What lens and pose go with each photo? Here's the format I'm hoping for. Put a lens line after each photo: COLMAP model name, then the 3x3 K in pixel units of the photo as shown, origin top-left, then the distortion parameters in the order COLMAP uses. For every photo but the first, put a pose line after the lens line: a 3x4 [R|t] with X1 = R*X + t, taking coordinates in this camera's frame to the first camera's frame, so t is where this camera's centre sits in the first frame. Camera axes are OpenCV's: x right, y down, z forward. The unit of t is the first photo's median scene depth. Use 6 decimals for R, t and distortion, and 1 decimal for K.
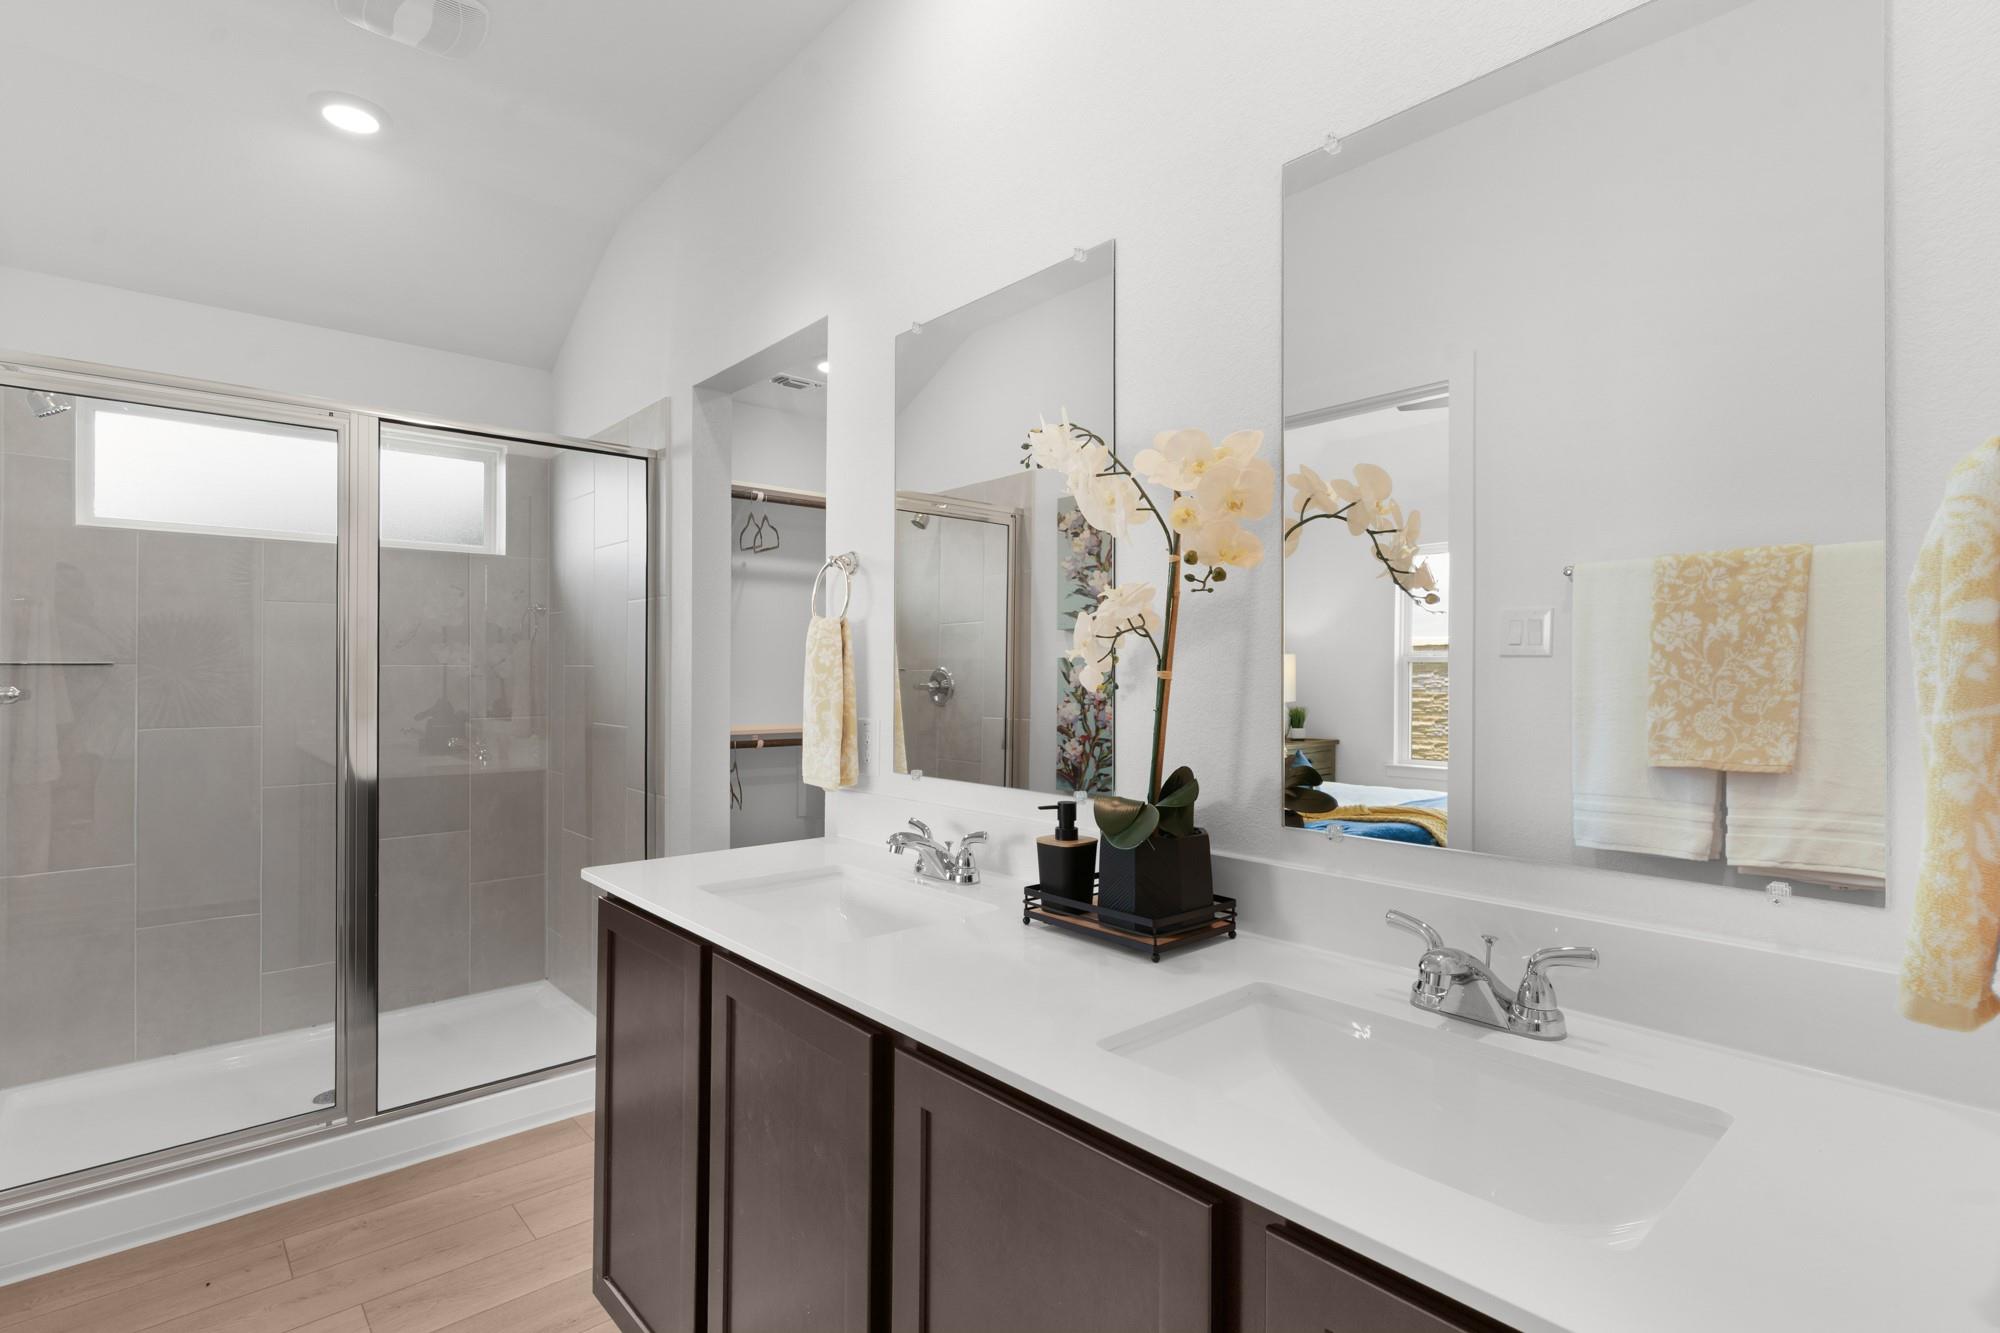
lens RADIAL K [[963.7, 0, 998.2], [0, 963.7, 668.6], [0, 0, 1]] dist [0.002070, -0.000470]
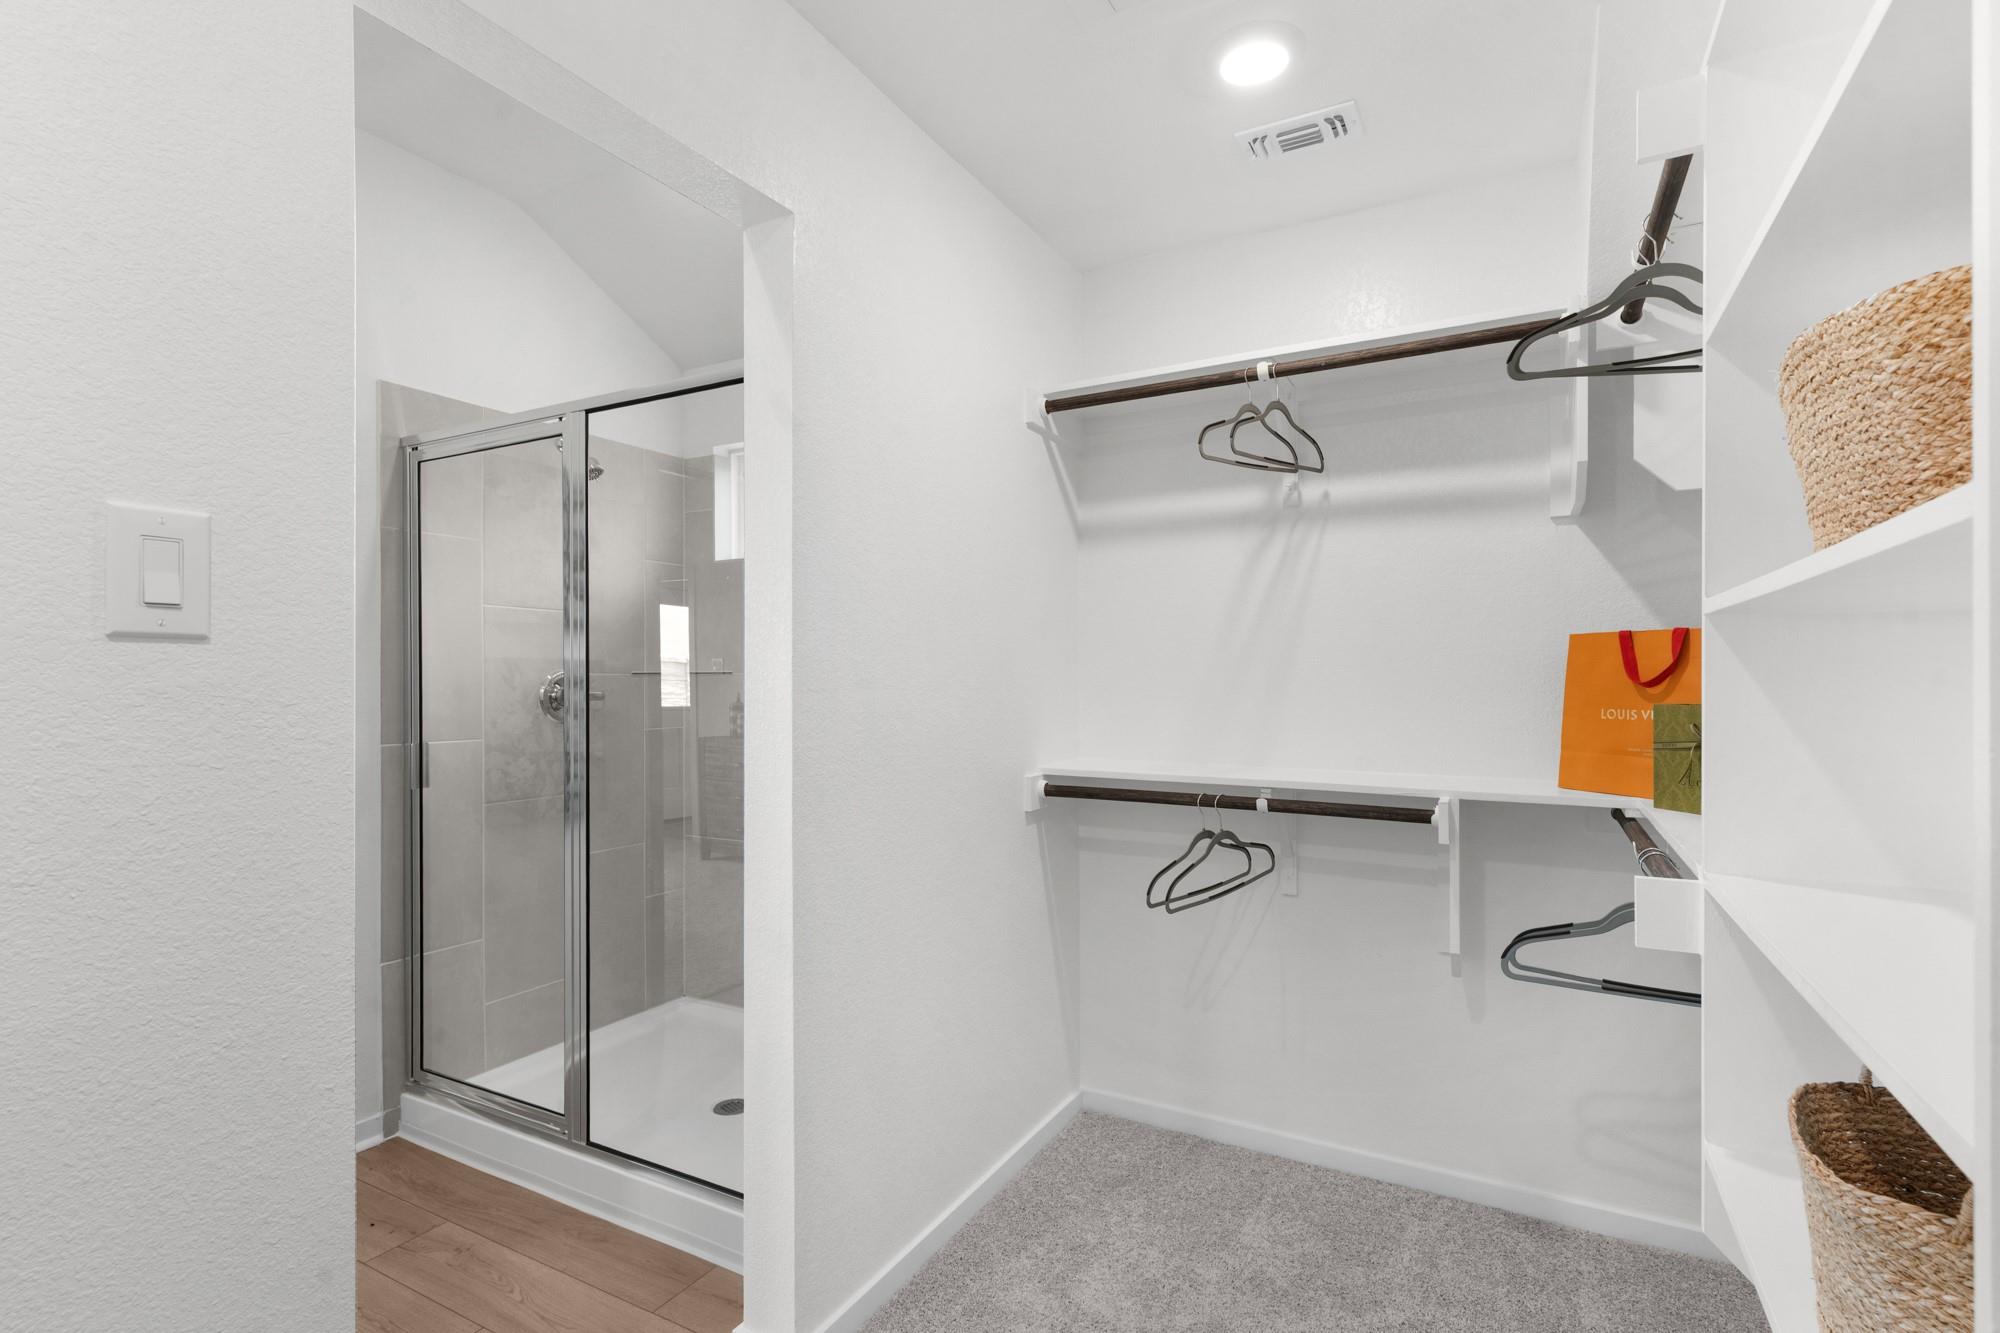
lens RADIAL K [[963.7, 0, 996.7], [0, 963.7, 673.9], [0, 0, 1]] dist [0.002070, -0.000470]
pose [[0.331618, -0.001483, -0.943413, 0.240132], [-0.000158, 0.999999, -0.001627, 0.001718], [0.943414, 0.000689, 0.331618, 0.665745]]
